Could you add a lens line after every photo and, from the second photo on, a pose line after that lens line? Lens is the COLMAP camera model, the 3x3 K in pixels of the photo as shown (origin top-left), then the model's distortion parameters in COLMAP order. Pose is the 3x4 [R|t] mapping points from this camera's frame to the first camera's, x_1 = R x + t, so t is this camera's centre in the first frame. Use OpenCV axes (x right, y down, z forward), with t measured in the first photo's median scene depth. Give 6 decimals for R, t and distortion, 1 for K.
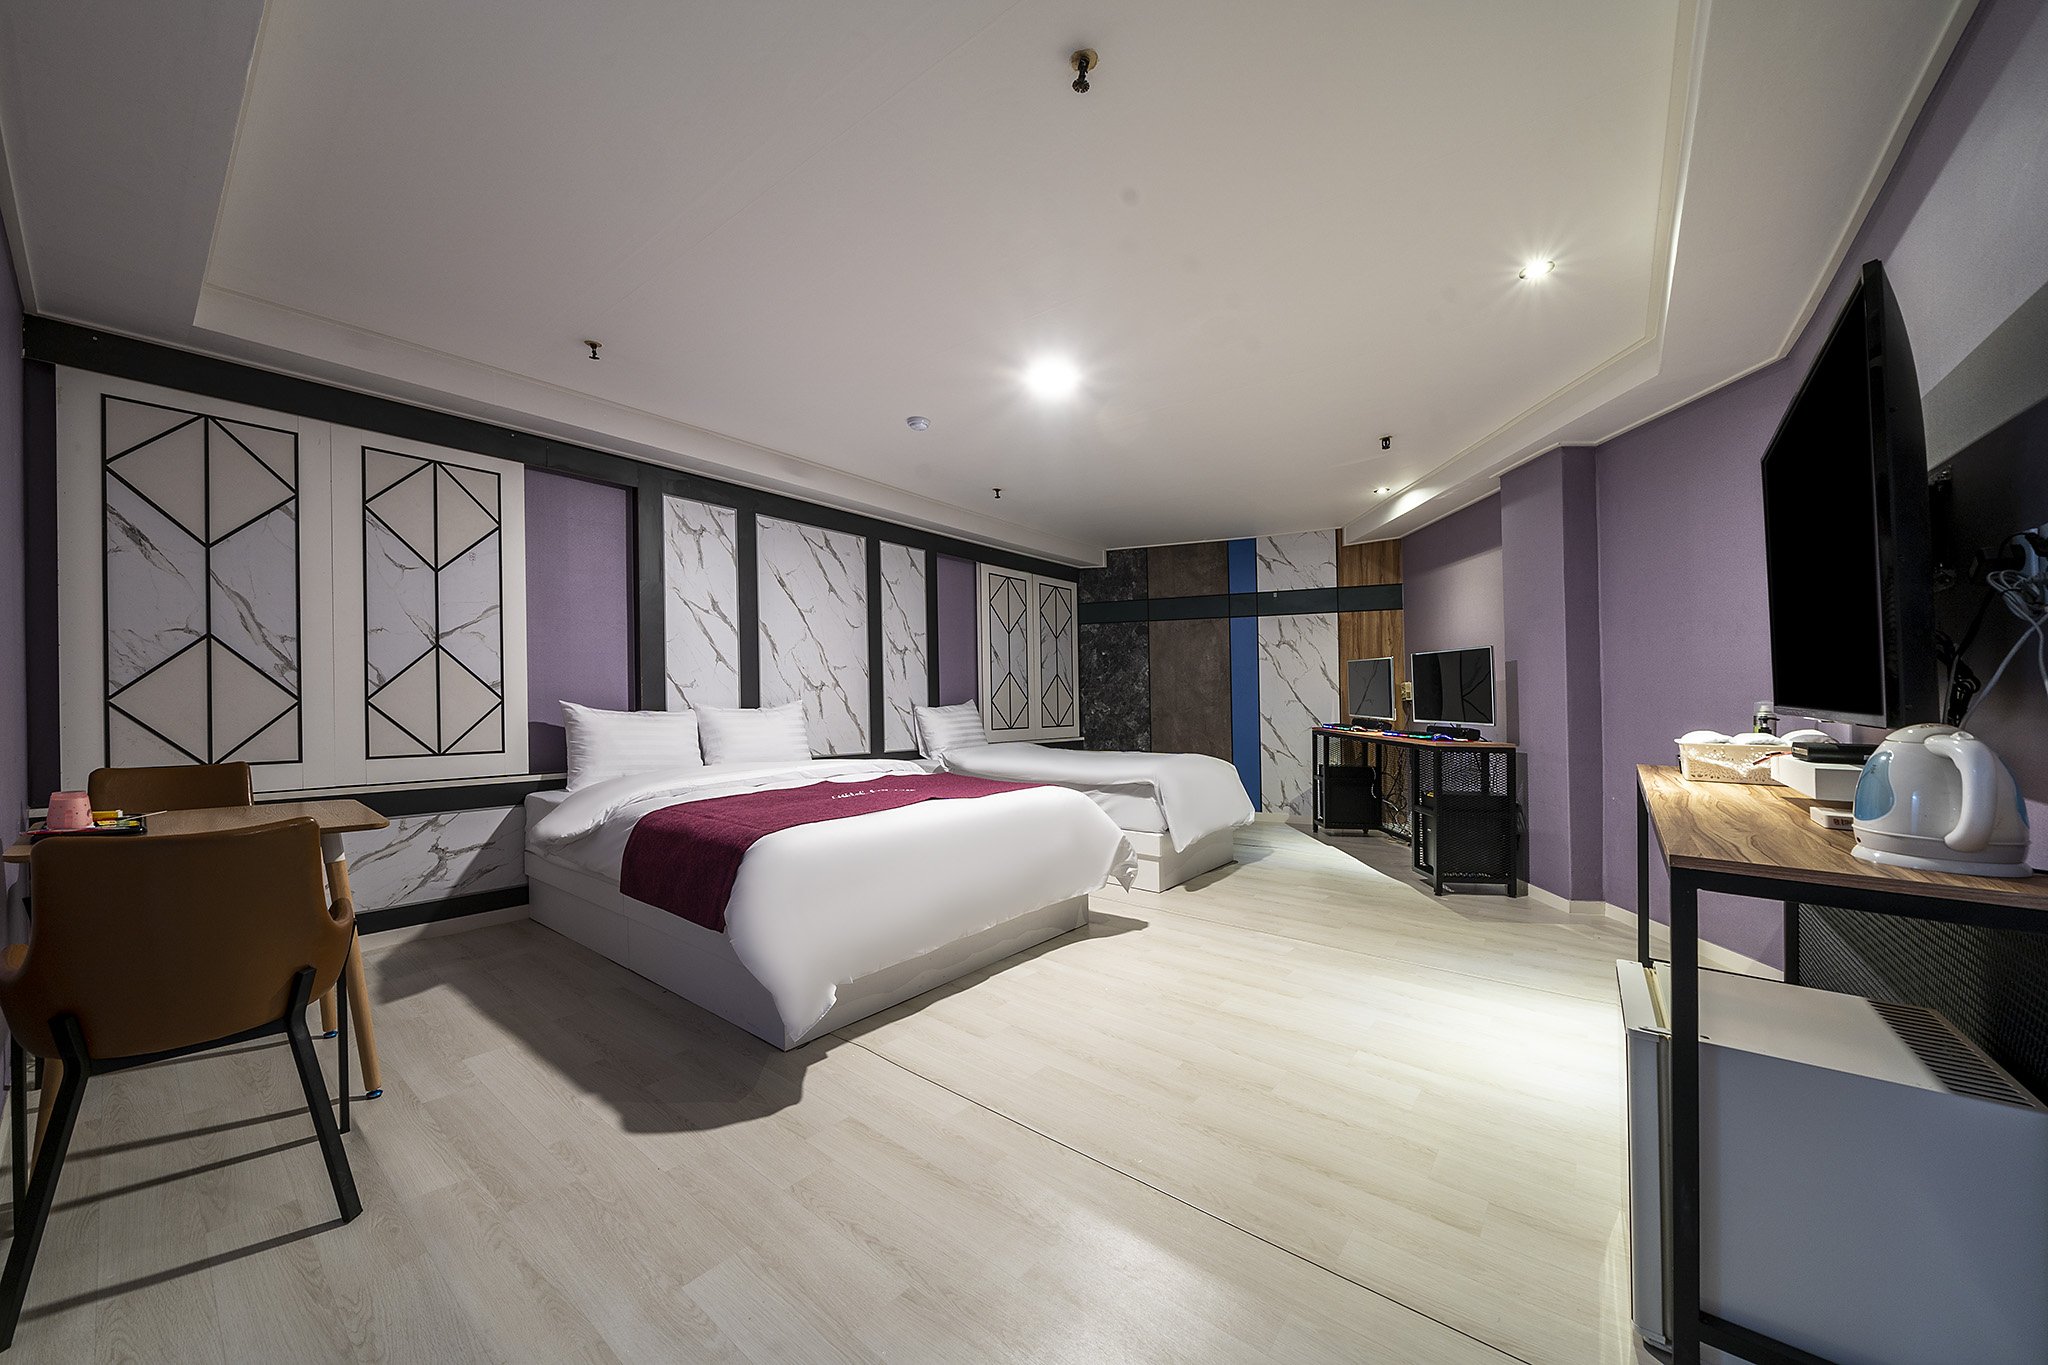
lens RADIAL K [[751.4, 0, 1015.3], [0, 751.4, 698.2], [0, 0, 1]] dist [-0.000355, -0.000043]
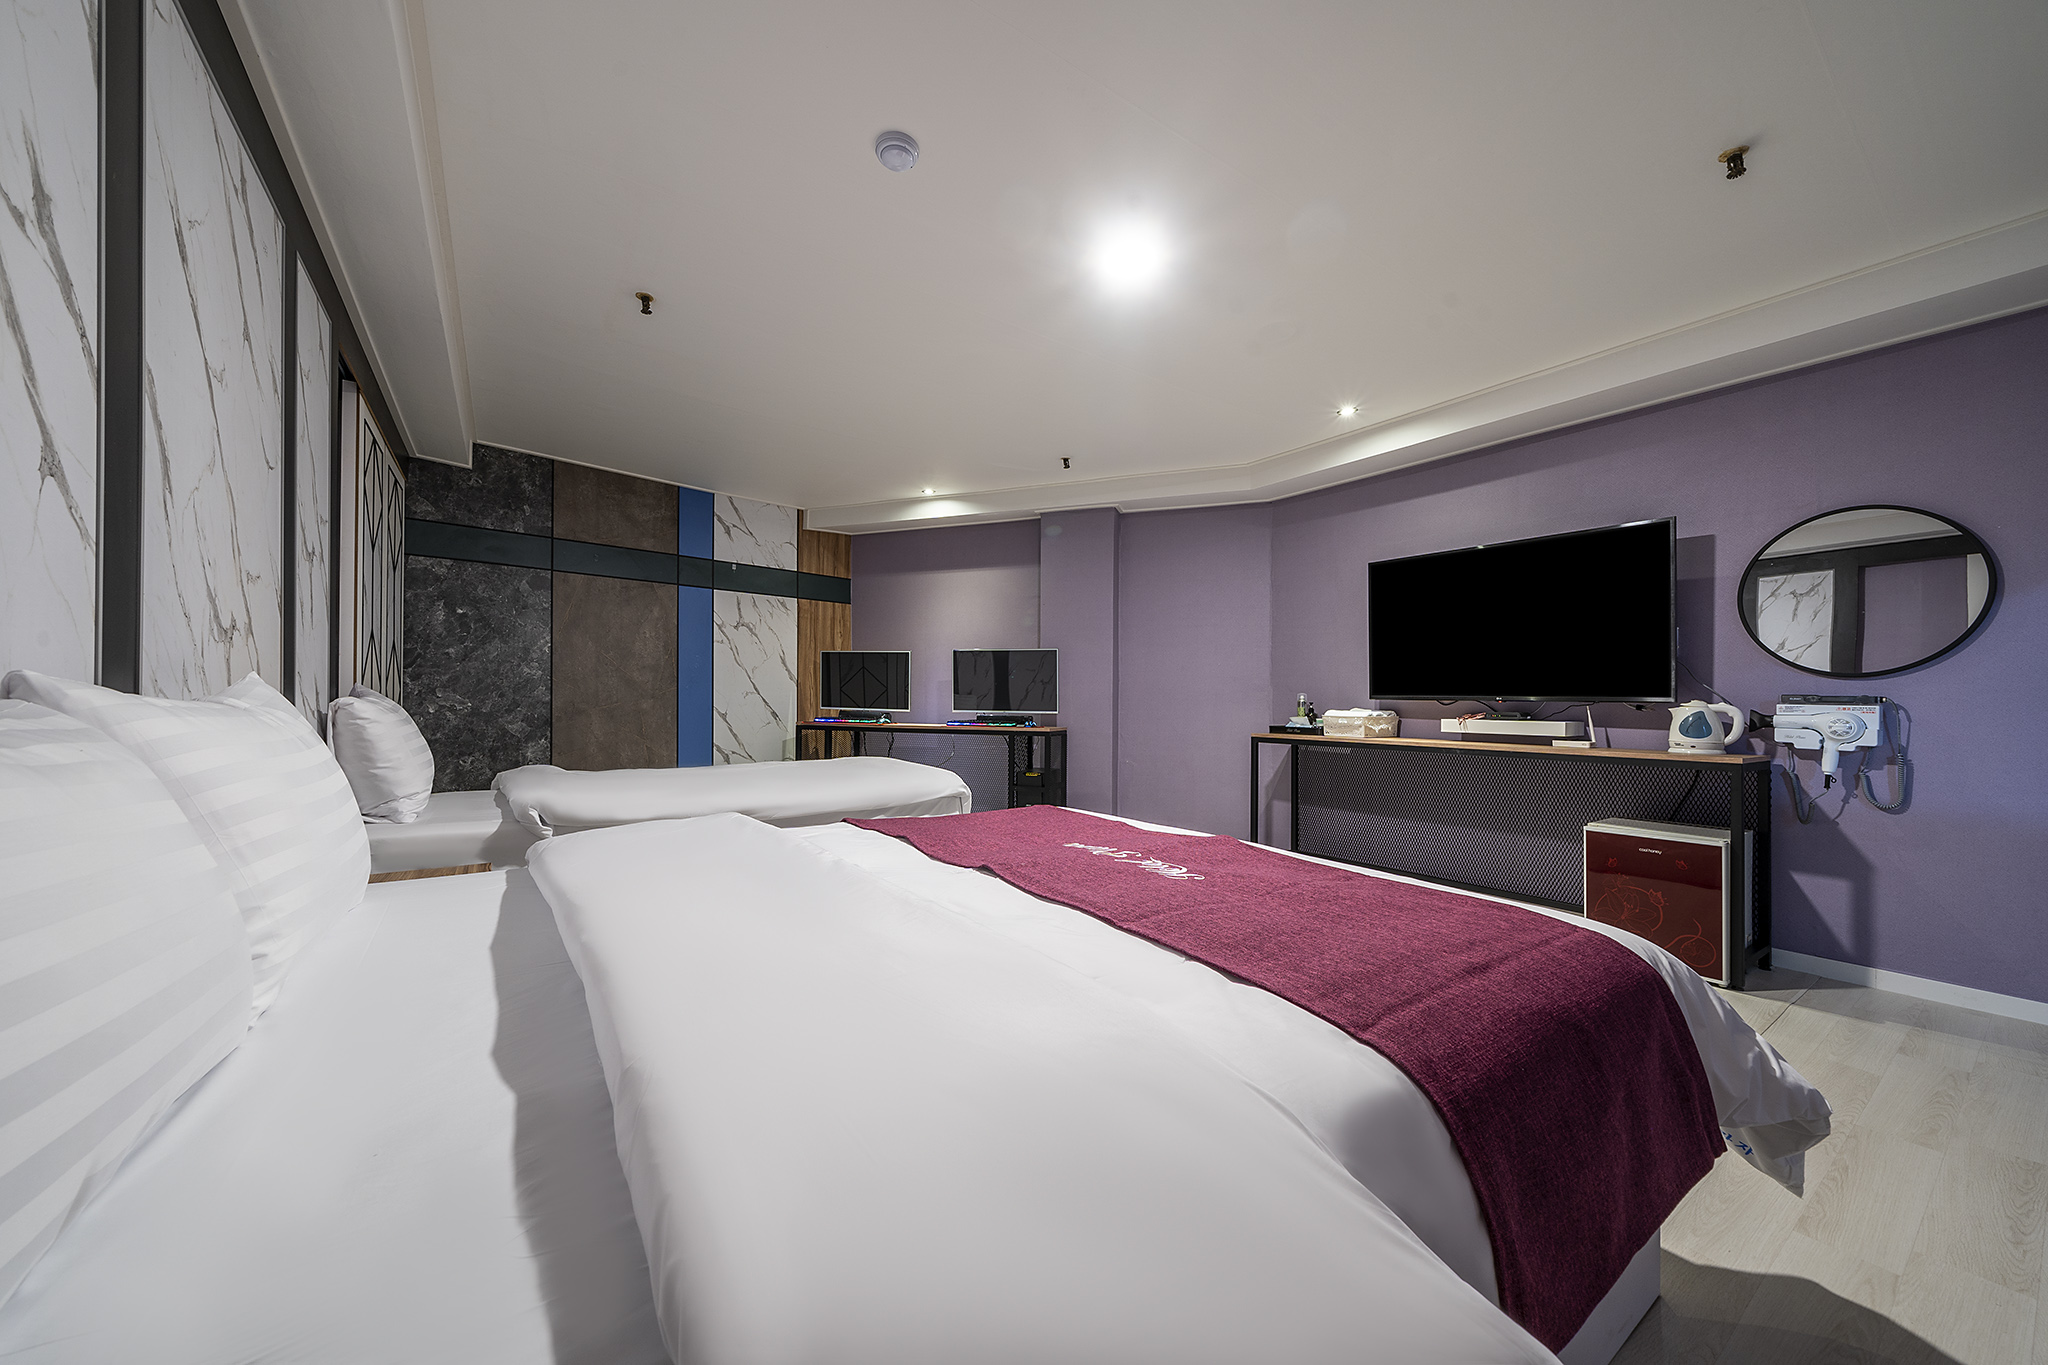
lens RADIAL K [[728.2, 0, 1024.0], [0, 728.2, 682.5], [0, 0, 1]] dist [-0.000795, -0.000107]
pose [[0.287080, 0.020384, 0.957690, -0.365715], [-0.006037, 0.999792, -0.019471, 0.006813], [-0.957888, -0.000192, 0.287144, 0.484082]]
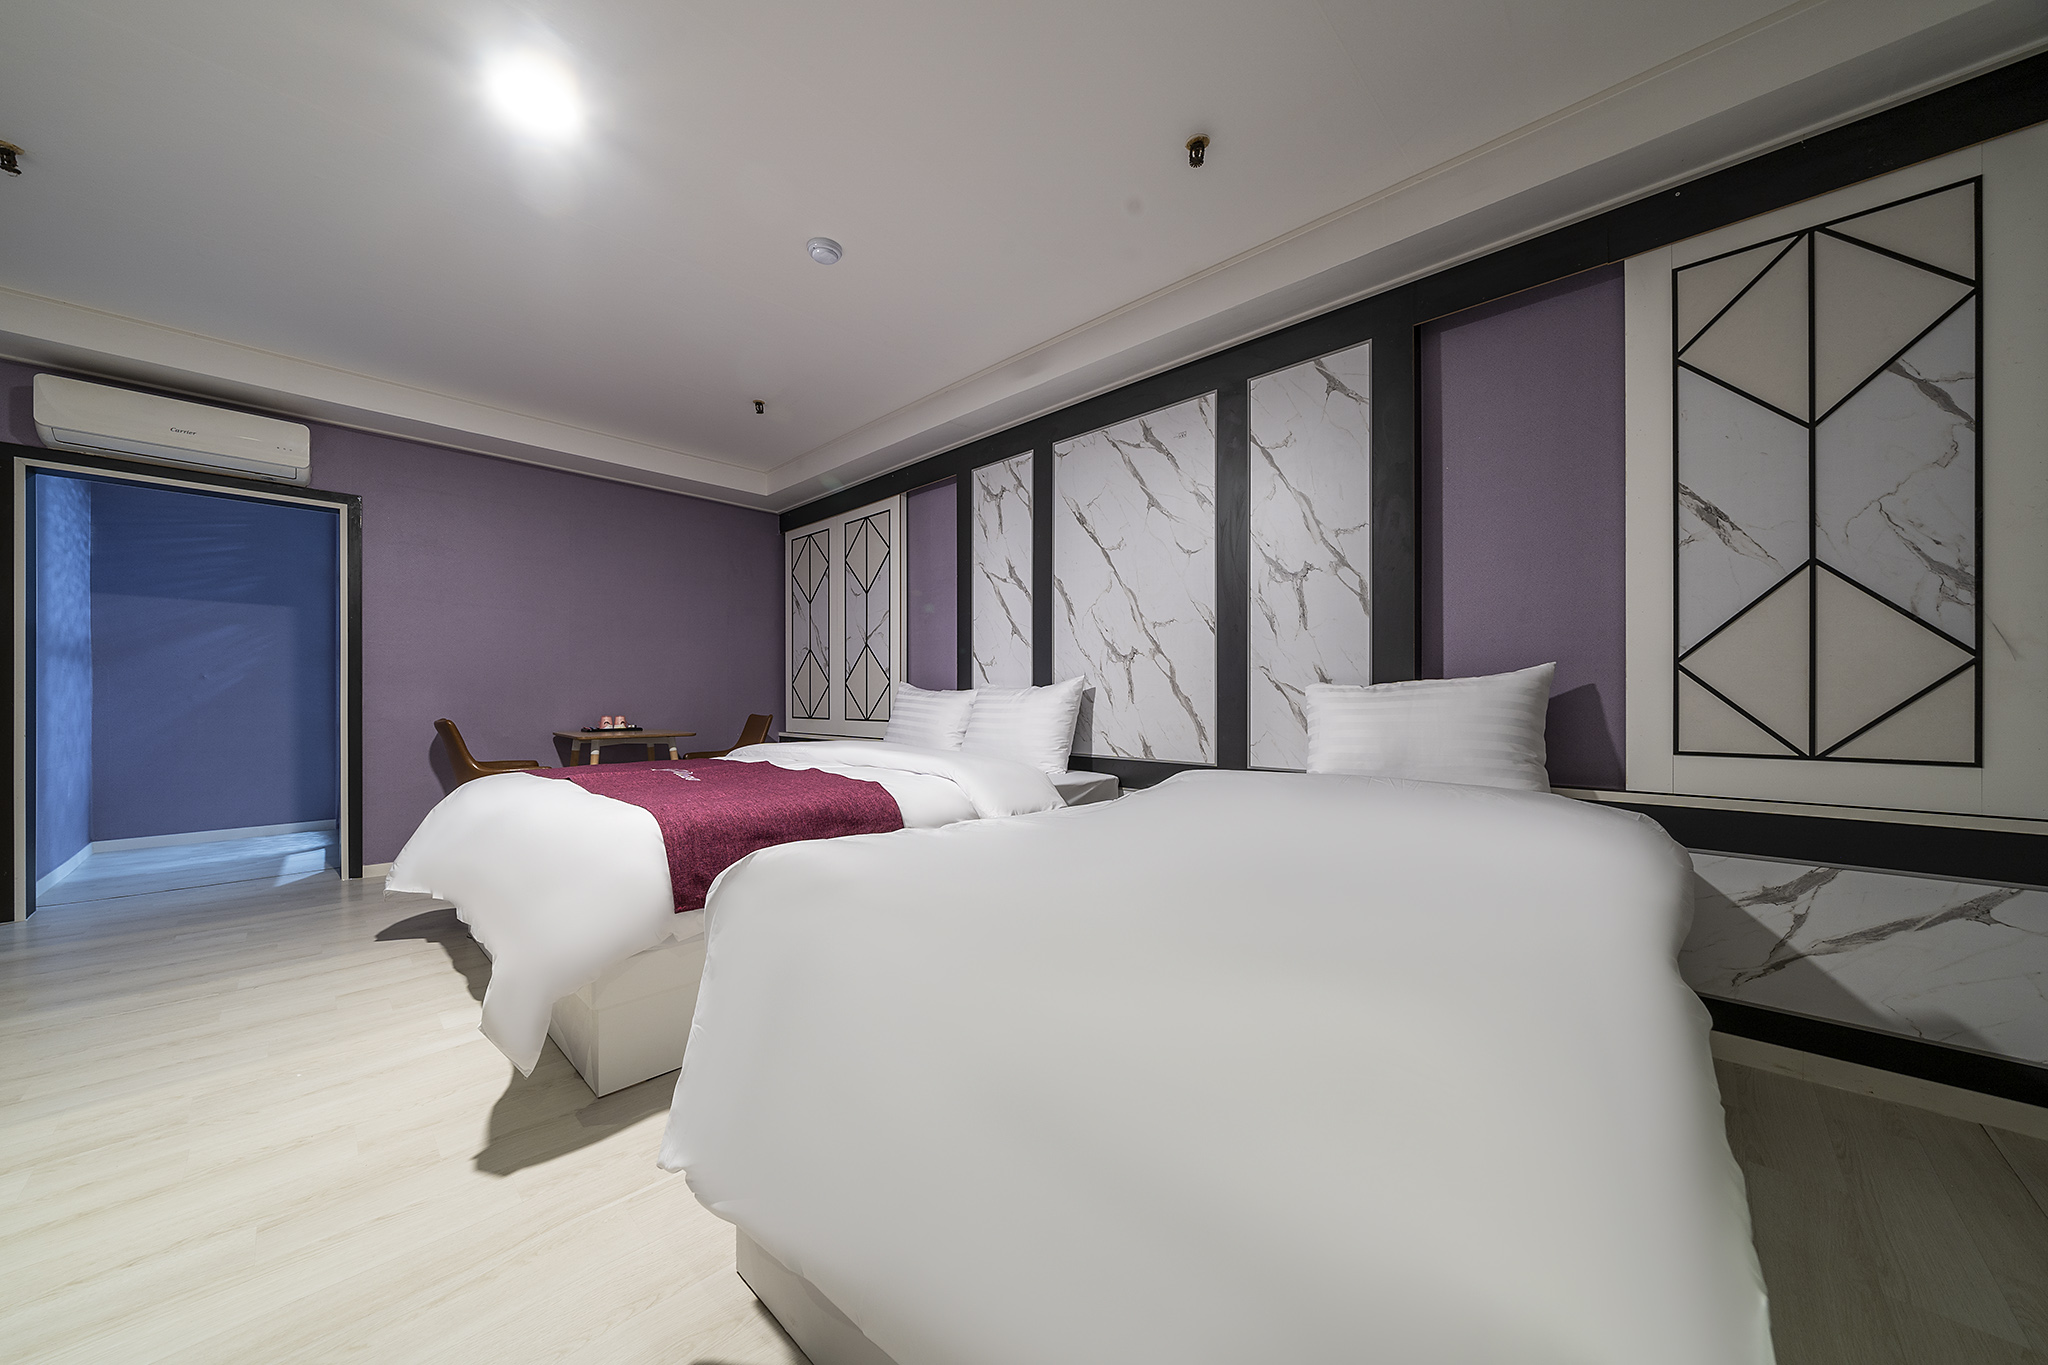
lens RADIAL K [[704.9, 0, 1002.5], [0, 704.9, 688.4], [0, 0, 1]] dist [-0.007929, -0.000005]
pose [[-0.093973, 0.014914, -0.995463, 0.305875], [0.027274, 0.999551, 0.012400, 0.002451], [0.995201, -0.025985, -0.094338, 0.759945]]
